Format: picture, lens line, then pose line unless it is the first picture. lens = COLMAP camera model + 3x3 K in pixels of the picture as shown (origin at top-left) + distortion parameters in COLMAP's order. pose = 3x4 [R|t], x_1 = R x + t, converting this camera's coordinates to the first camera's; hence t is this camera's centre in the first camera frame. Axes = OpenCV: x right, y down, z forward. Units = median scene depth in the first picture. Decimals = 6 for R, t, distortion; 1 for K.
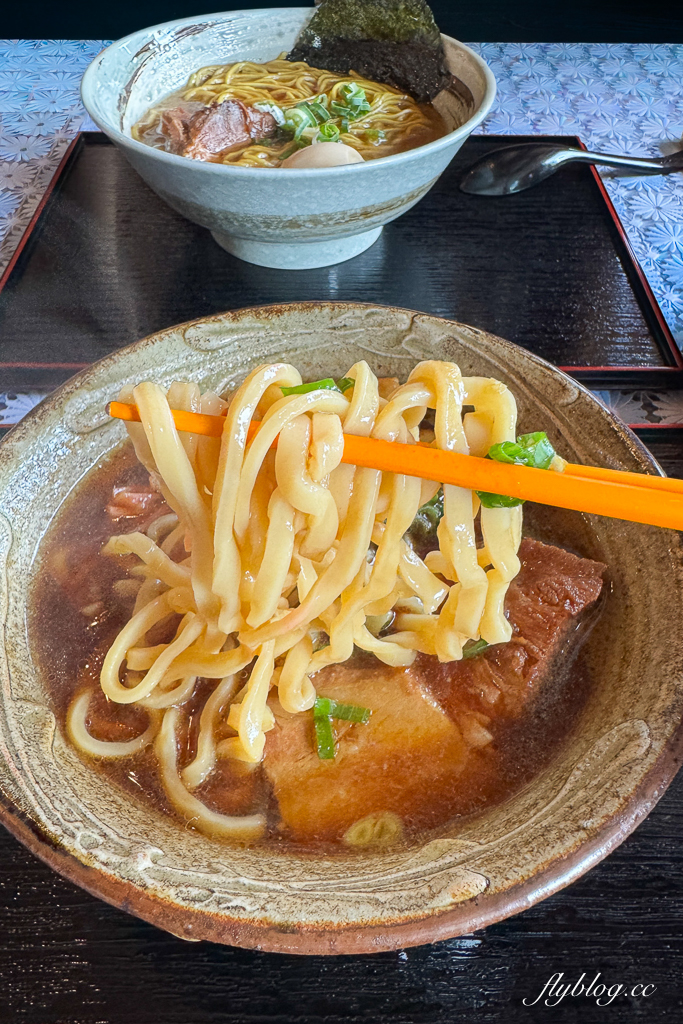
lens RADIAL K [[714.8, 0, 348.7], [0, 714.8, 495.2], [0, 0, 1]] dist [-0.009615, 0.000277]
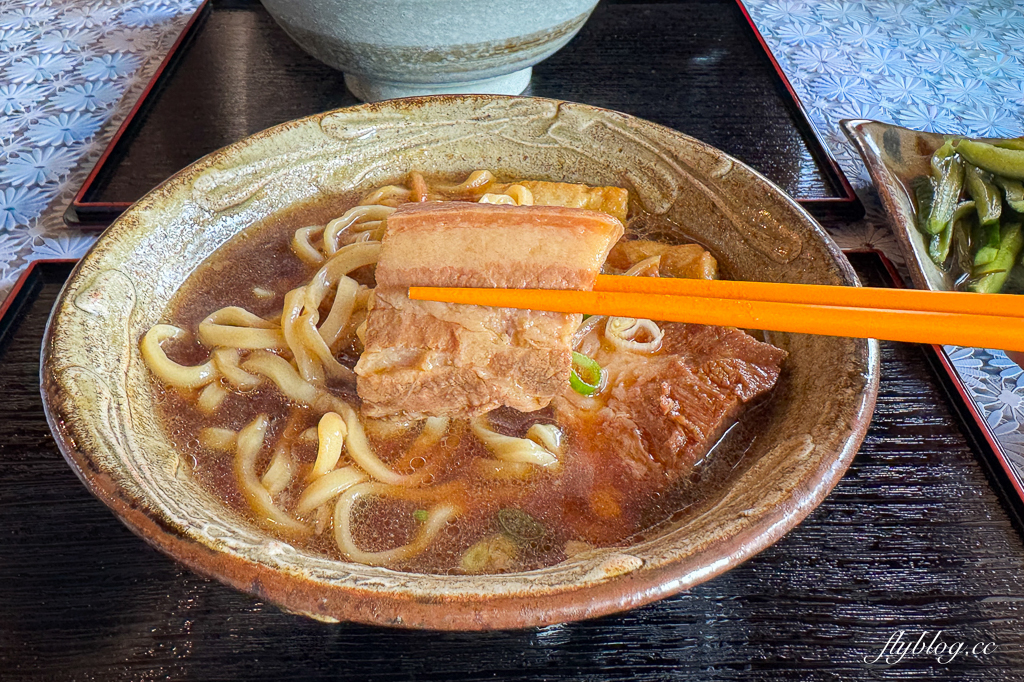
lens RADIAL K [[831.6, 0, 512.0], [0, 831.6, 341.0], [0, 0, 1]] dist [-0.007806, -0.003375]
pose [[0.999786, -0.015860, 0.013283, 0.006764], [0.017515, 0.990622, -0.135500, 0.220670], [-0.011010, 0.135704, 0.990688, -0.065977]]
